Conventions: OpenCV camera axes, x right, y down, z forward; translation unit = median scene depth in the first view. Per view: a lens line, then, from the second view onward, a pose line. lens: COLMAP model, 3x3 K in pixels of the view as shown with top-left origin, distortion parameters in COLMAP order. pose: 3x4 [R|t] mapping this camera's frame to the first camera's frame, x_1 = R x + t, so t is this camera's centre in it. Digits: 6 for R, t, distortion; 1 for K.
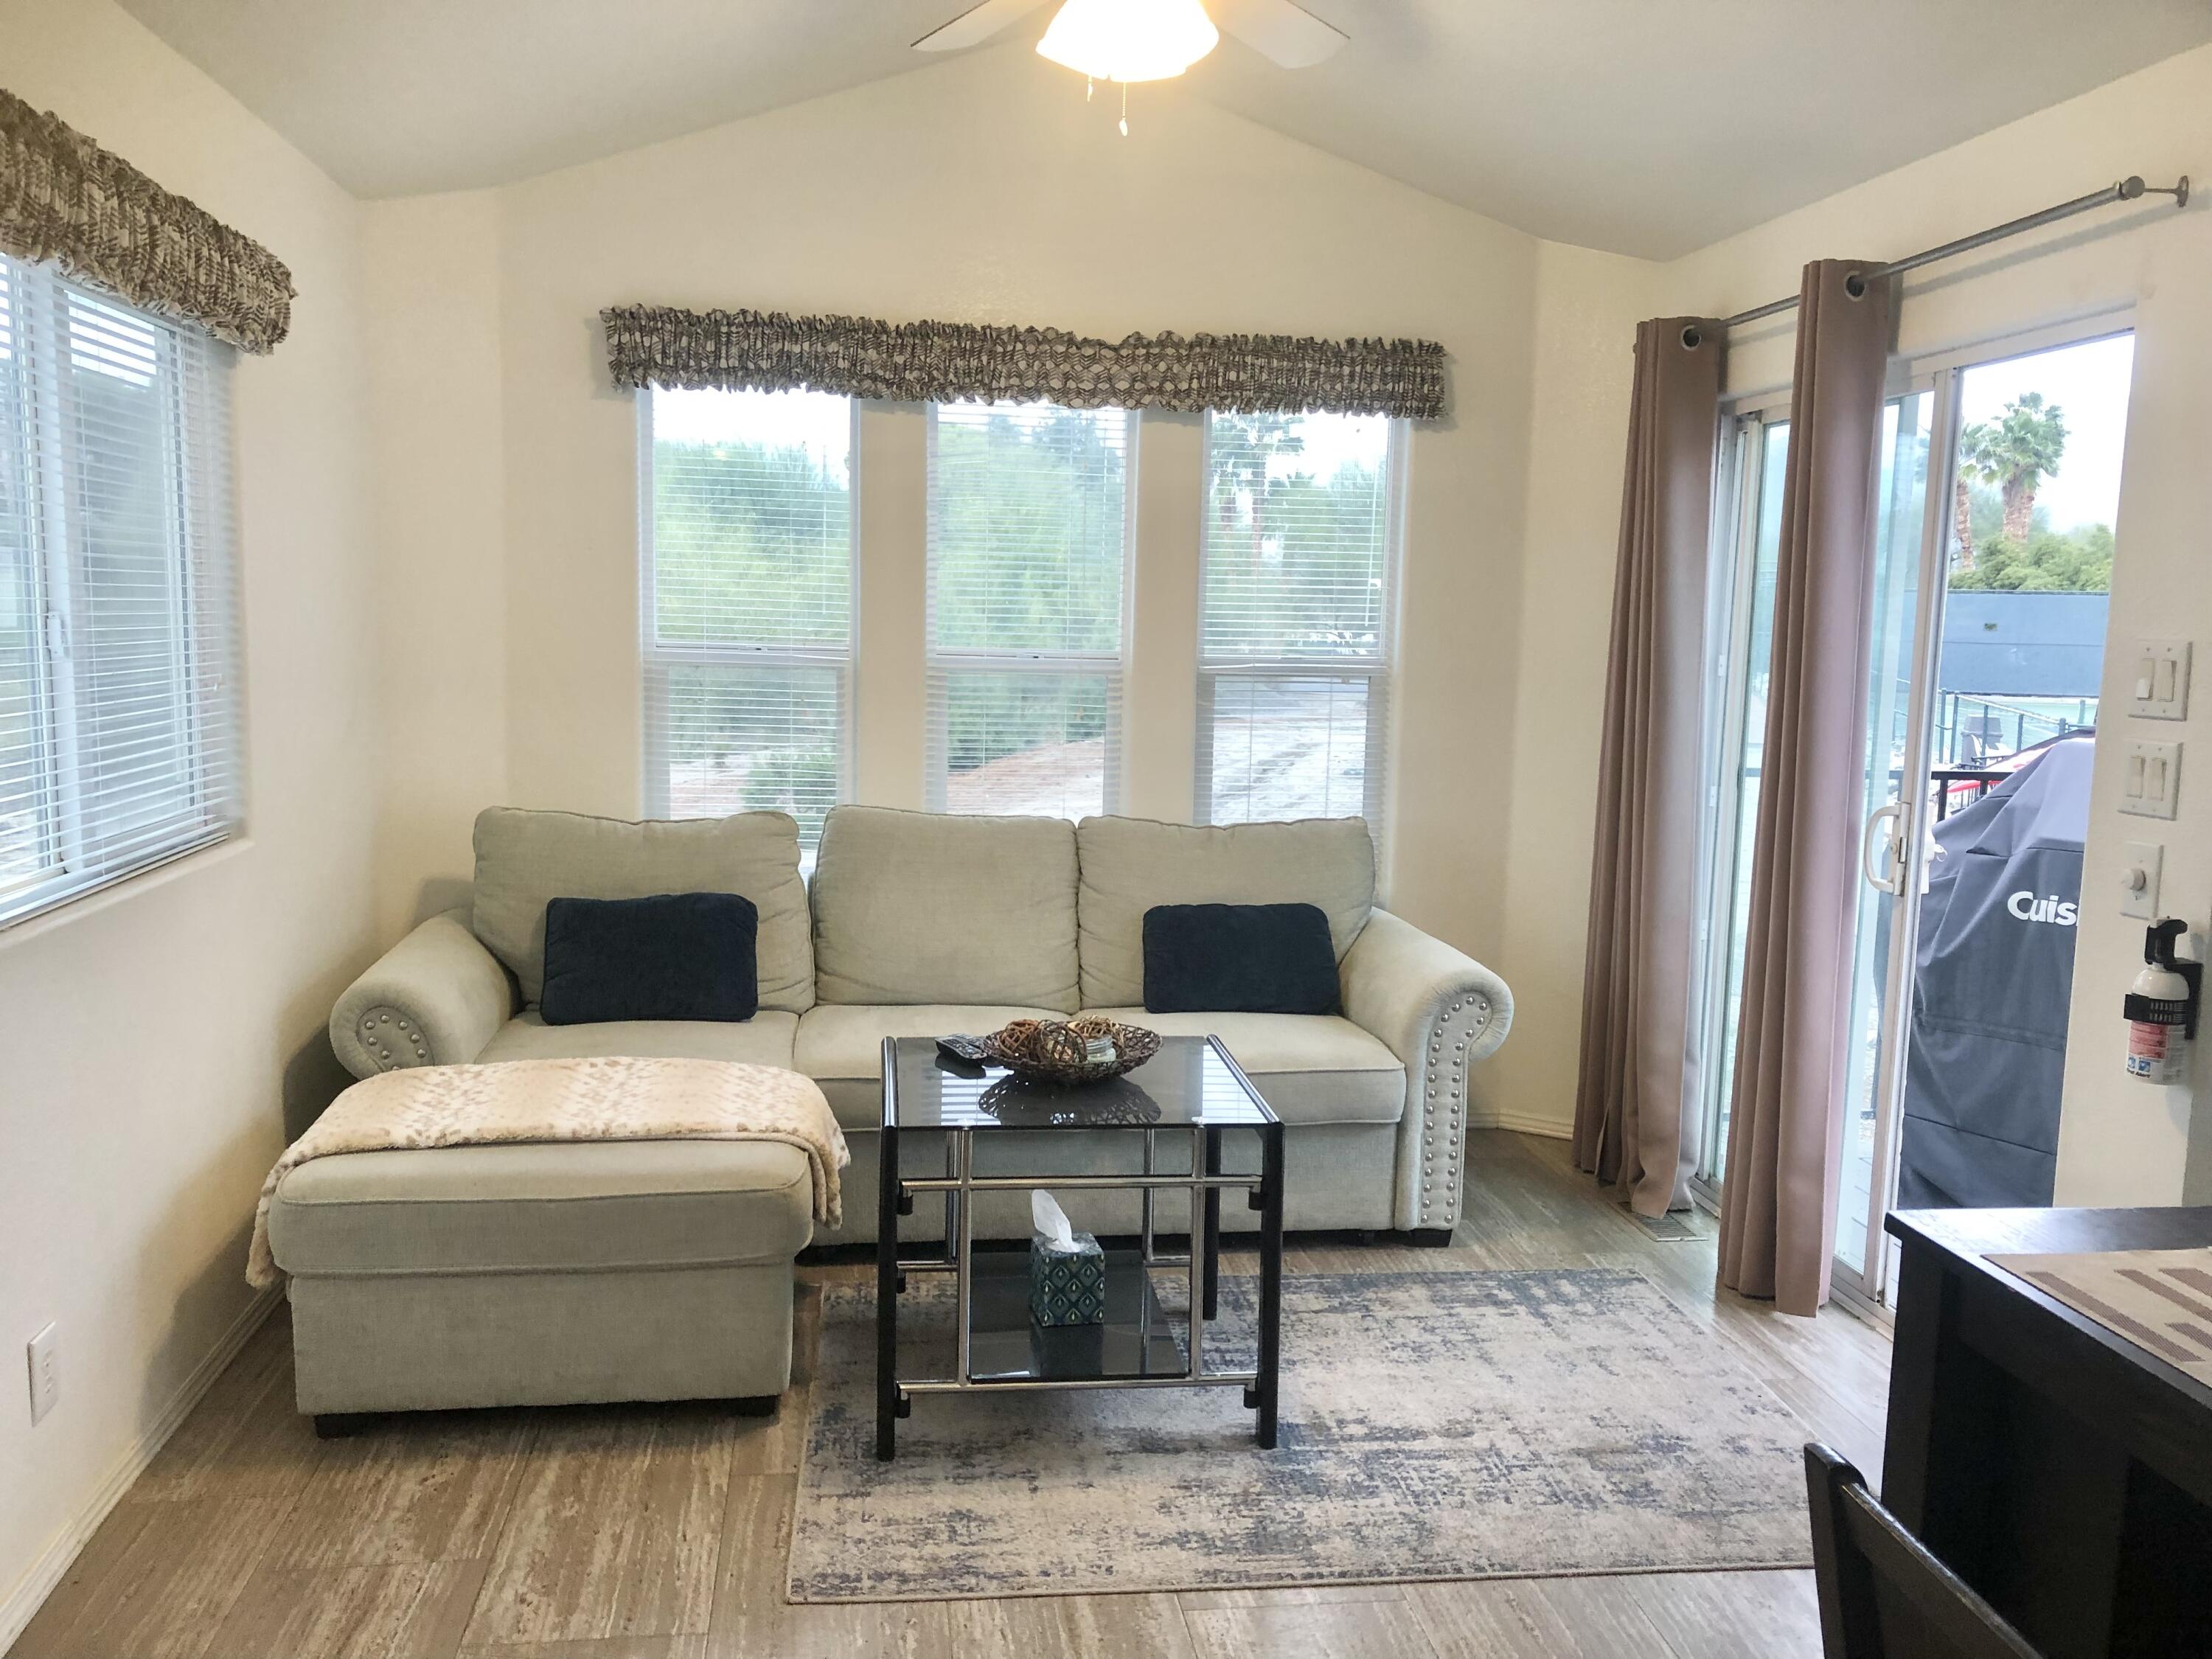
lens RADIAL K [[1794.1, 0, 1106.0], [0, 1794.1, 829.5], [0, 0, 1]] dist [0.143079, -0.212390]
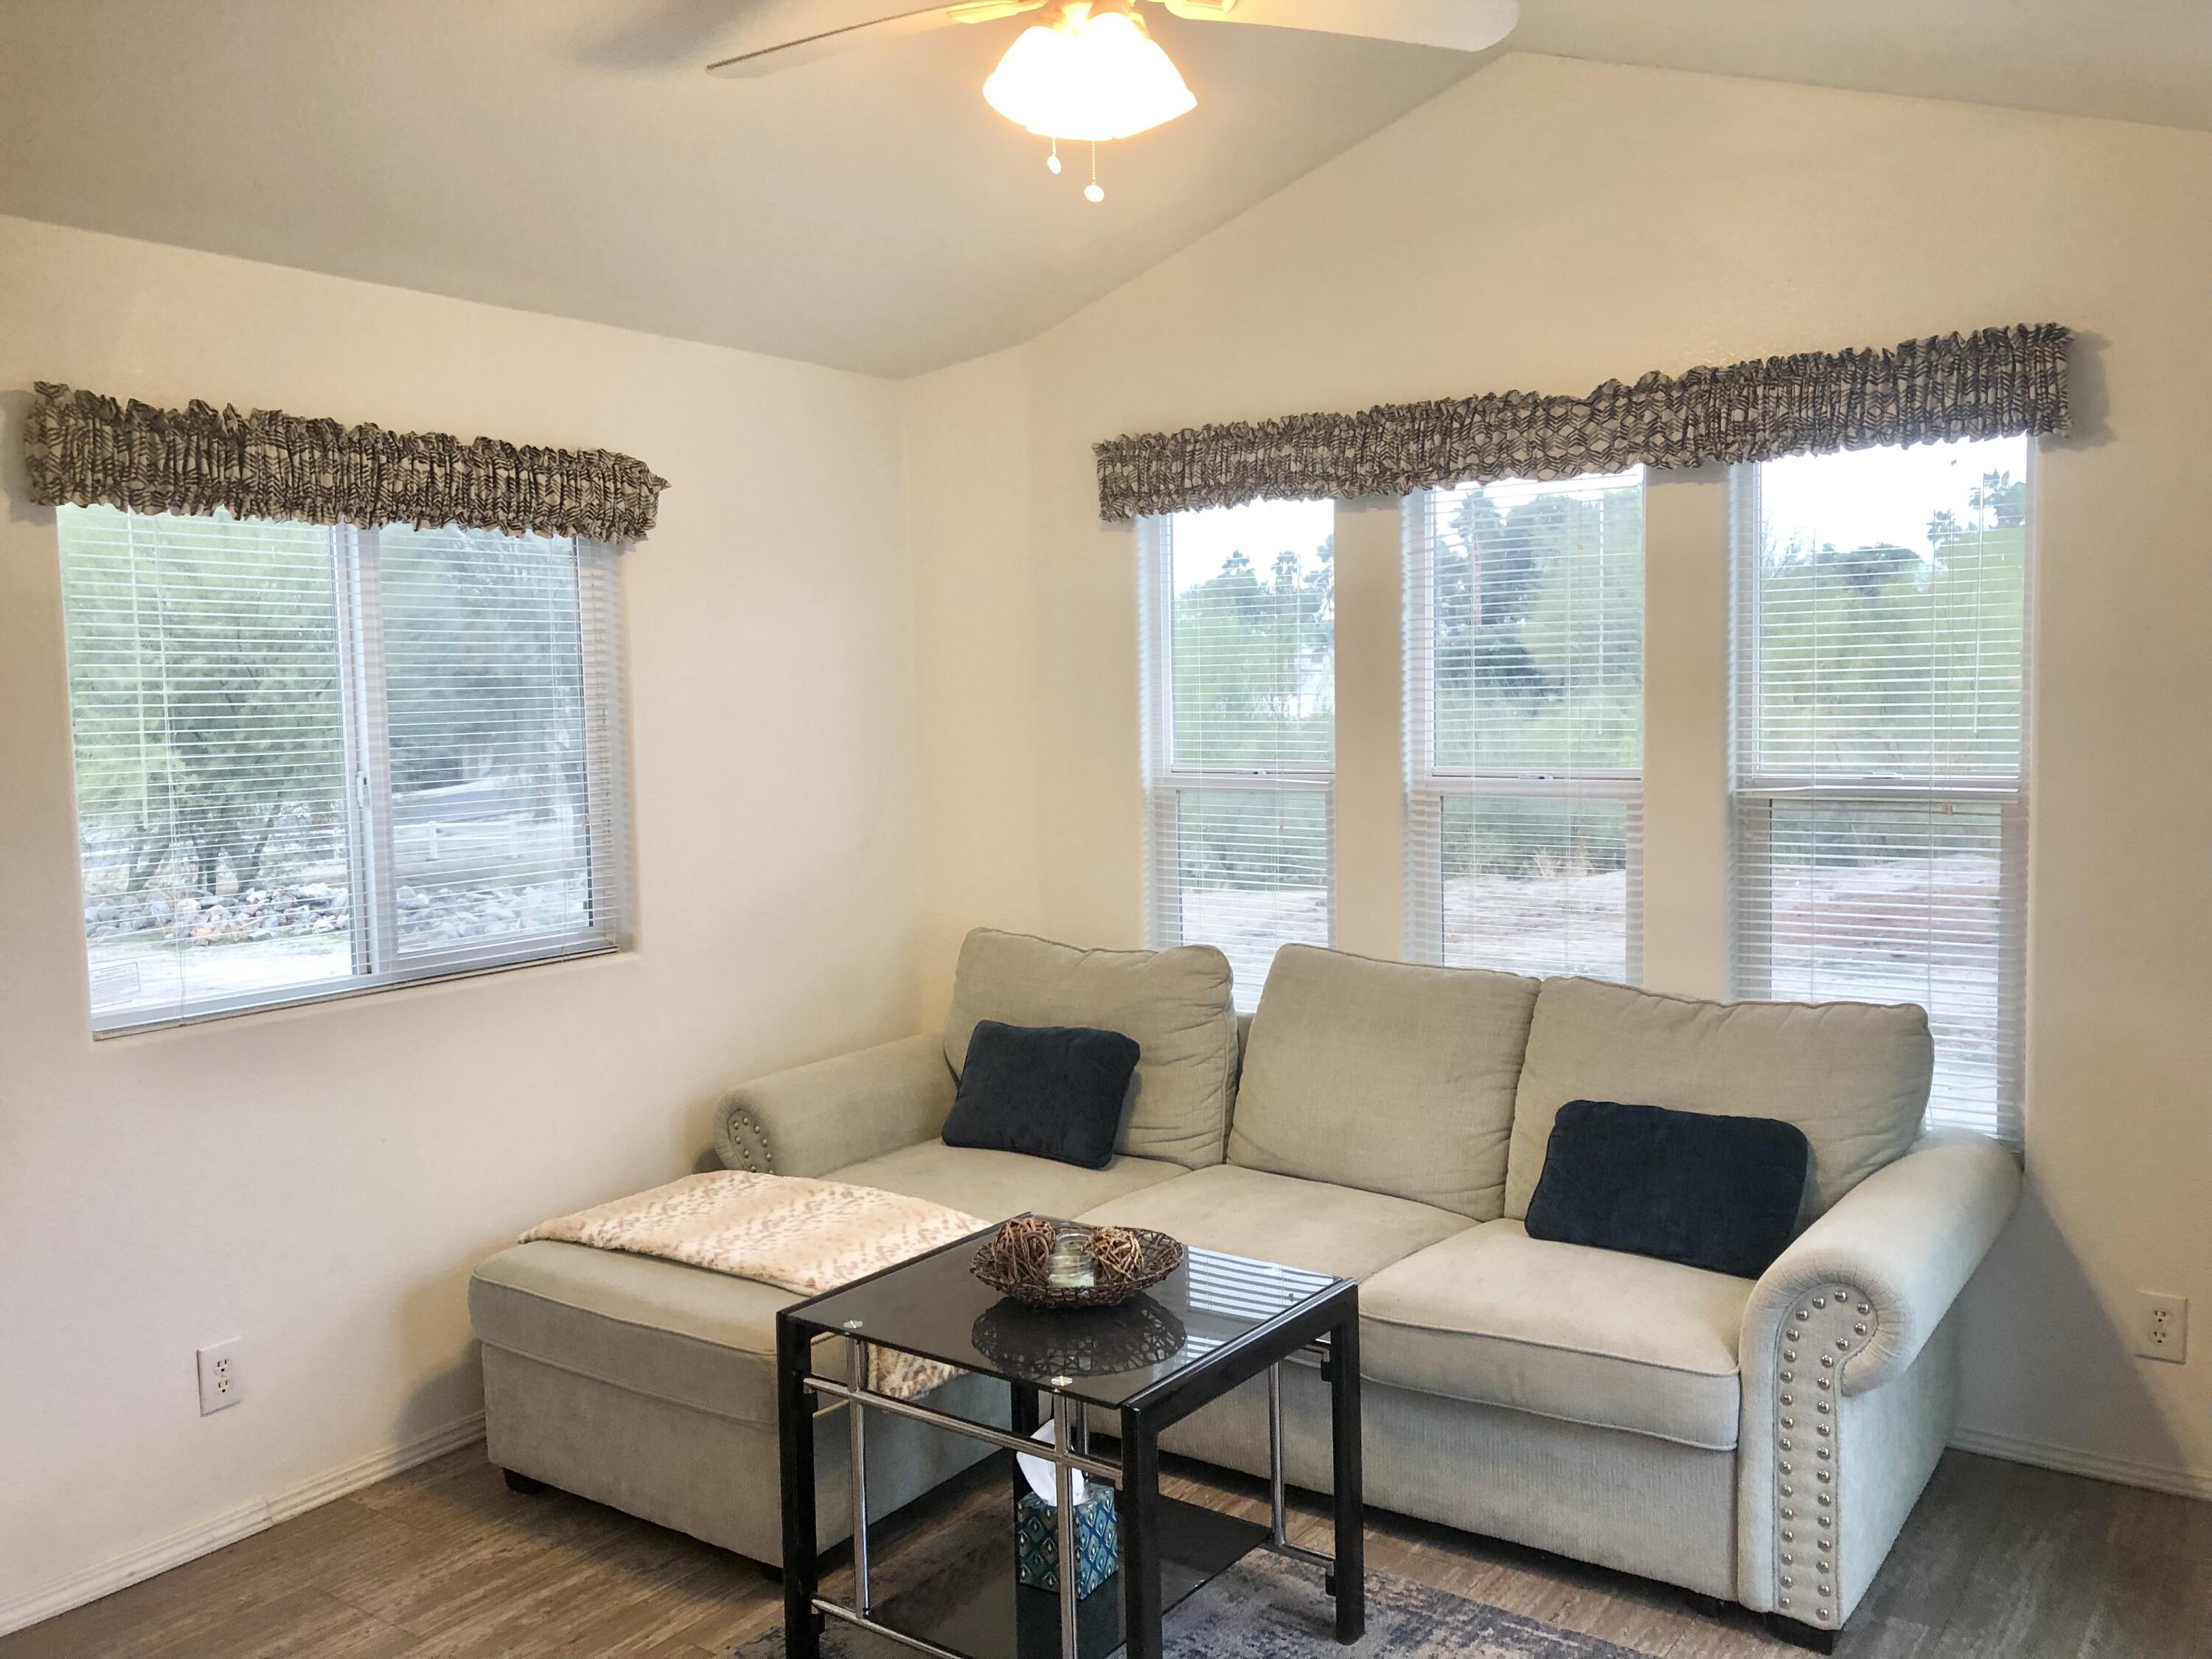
lens RADIAL K [[1812.0, 0, 1106.0], [0, 1812.0, 829.5], [0, 0, 1]] dist [0.079154, -0.115304]
pose [[0.732336, 0.016470, -0.680744, 0.414148], [-0.047262, 0.998526, -0.026685, -0.043466], [0.679301, 0.051716, 0.732035, 0.267514]]
